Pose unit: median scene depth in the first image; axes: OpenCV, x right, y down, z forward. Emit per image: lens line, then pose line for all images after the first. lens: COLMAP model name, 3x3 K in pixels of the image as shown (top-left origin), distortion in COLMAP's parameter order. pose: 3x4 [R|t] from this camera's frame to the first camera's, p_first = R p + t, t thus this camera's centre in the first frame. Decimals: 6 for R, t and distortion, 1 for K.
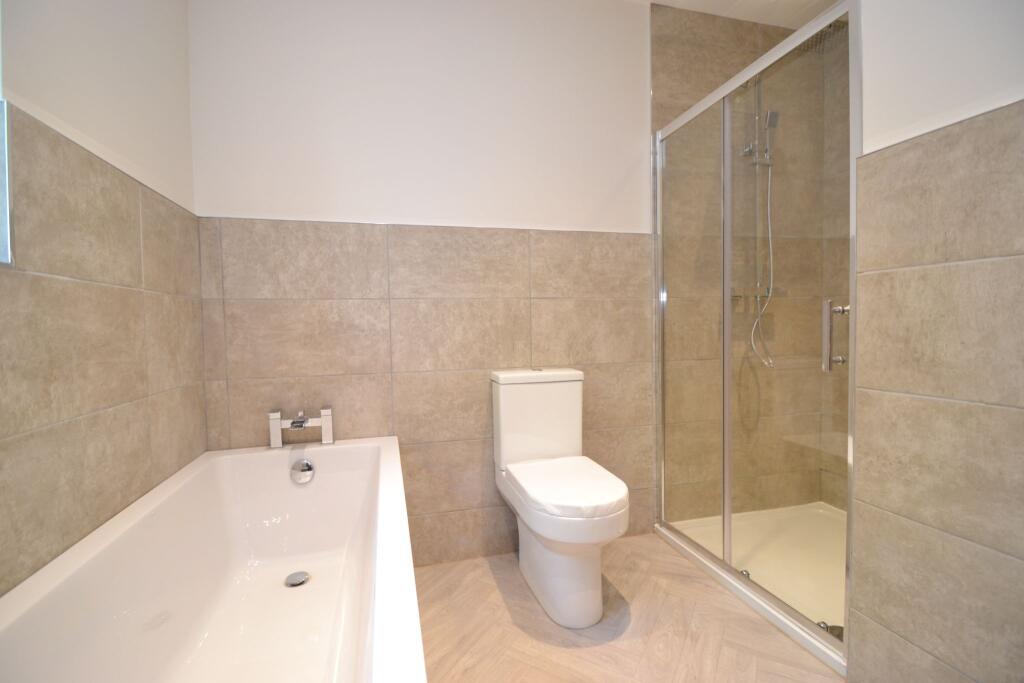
lens RADIAL K [[456.7, 0, 502.4], [0, 456.7, 346.5], [0, 0, 1]] dist [0.016894, -0.017298]
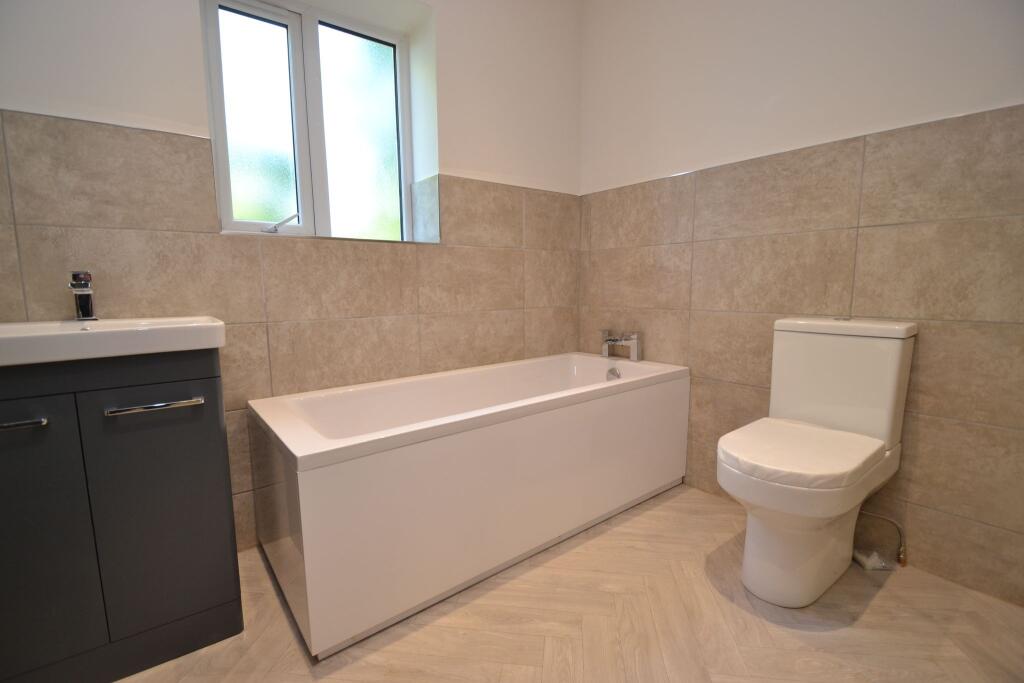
lens RADIAL K [[456.7, 0, 502.4], [0, 456.7, 346.5], [0, 0, 1]] dist [0.016894, -0.017298]
pose [[0.390599, 0.138081, -0.910146, 0.601167], [-0.035593, 0.990212, 0.134953, 0.011579], [0.919872, -0.020318, 0.391691, 0.148540]]
